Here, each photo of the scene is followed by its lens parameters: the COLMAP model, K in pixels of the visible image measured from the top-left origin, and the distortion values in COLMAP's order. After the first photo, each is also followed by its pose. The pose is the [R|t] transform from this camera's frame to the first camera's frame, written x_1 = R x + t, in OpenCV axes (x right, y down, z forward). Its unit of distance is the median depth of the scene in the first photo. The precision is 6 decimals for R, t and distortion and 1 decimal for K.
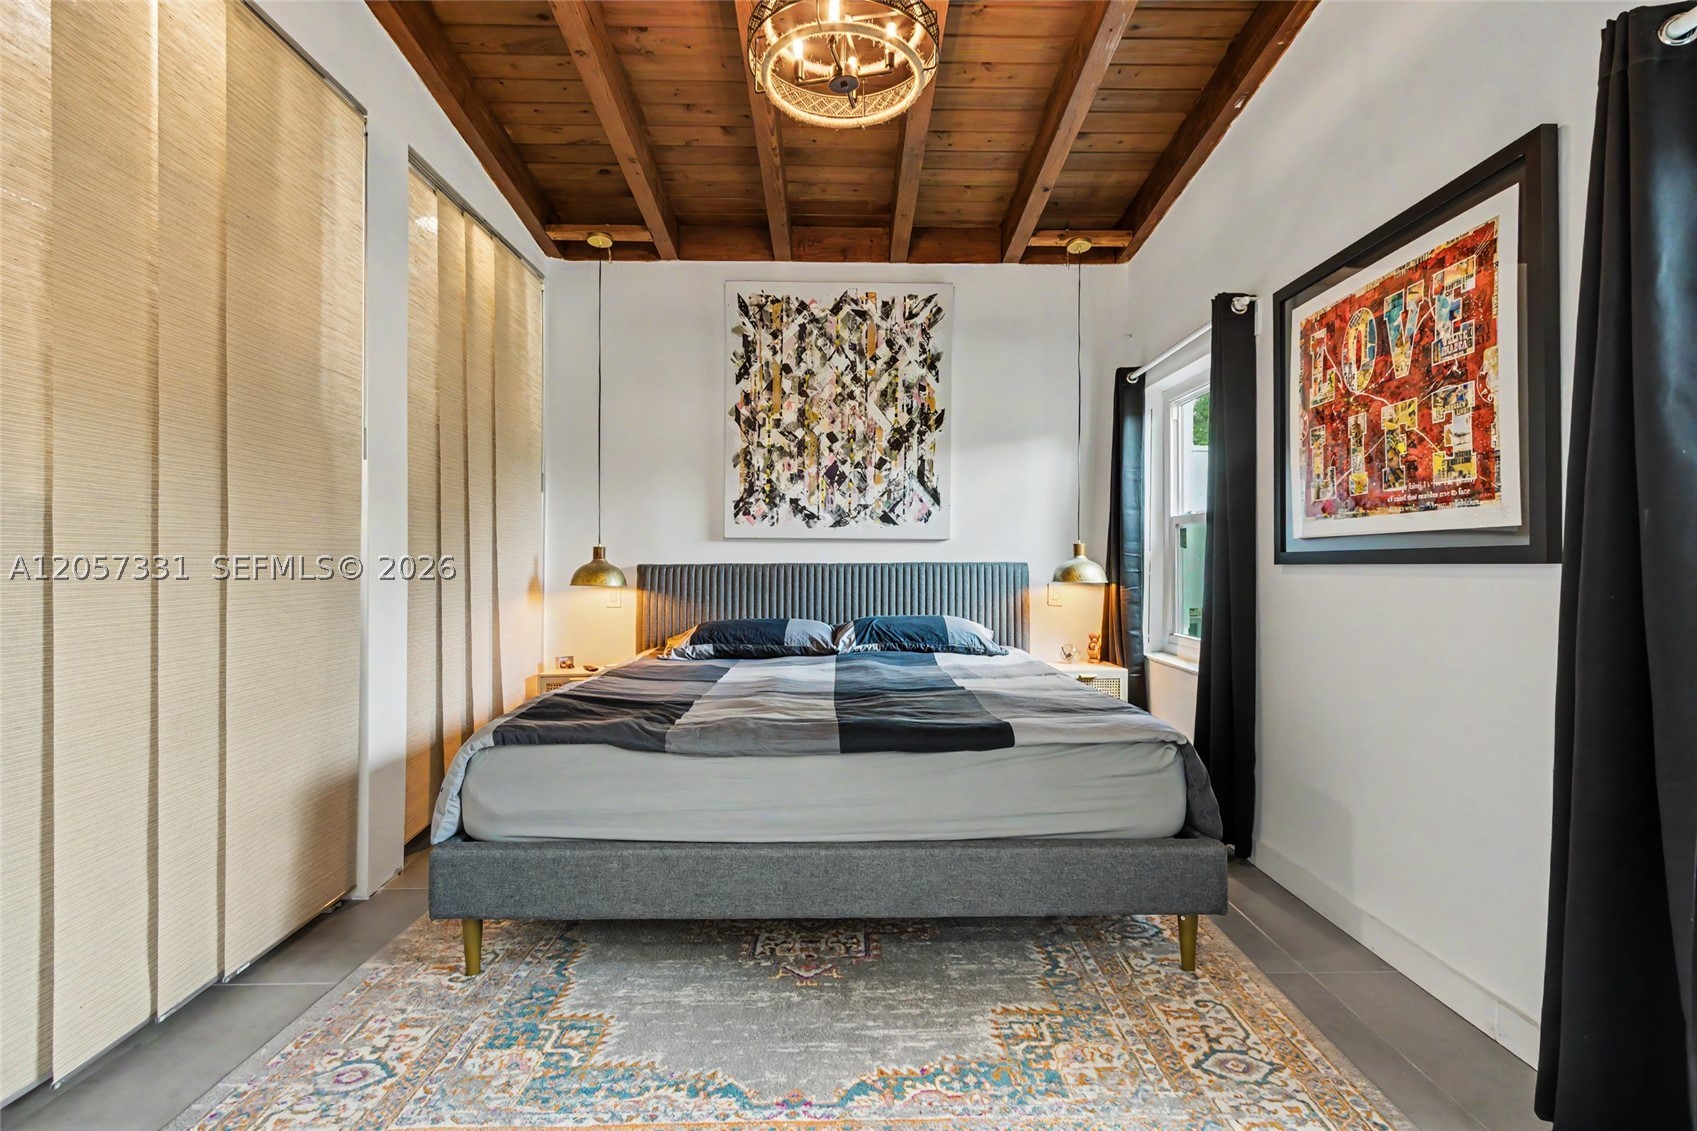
lens RADIAL K [[798.8, 0, 848.5], [0, 798.8, 565.5], [0, 0, 1]] dist [0.002337, -0.000529]
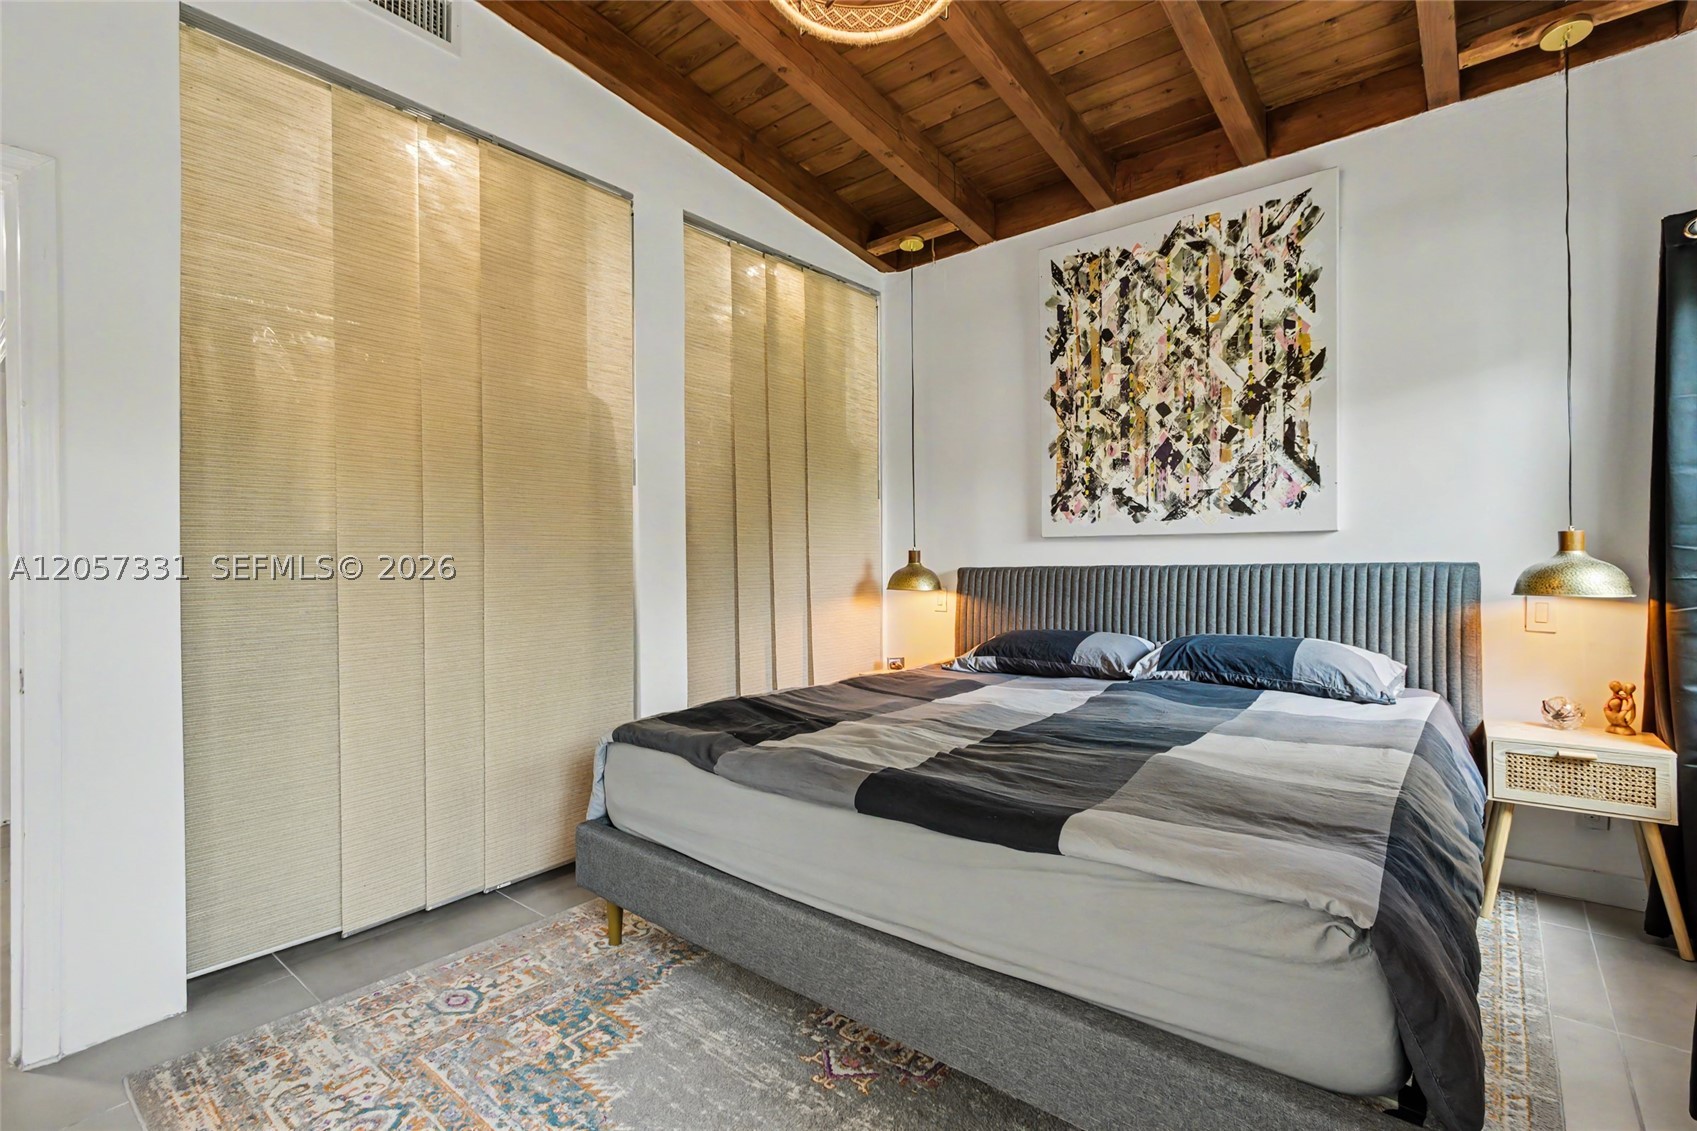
lens RADIAL K [[772.1, 0, 848.5], [0, 772.1, 565.5], [0, 0, 1]] dist [0.001914, -0.001694]
pose [[0.761753, -0.005574, -0.647843, 0.241574], [0.009942, 0.999946, 0.003087, -0.008274], [0.647791, -0.008793, 0.761767, 0.200642]]
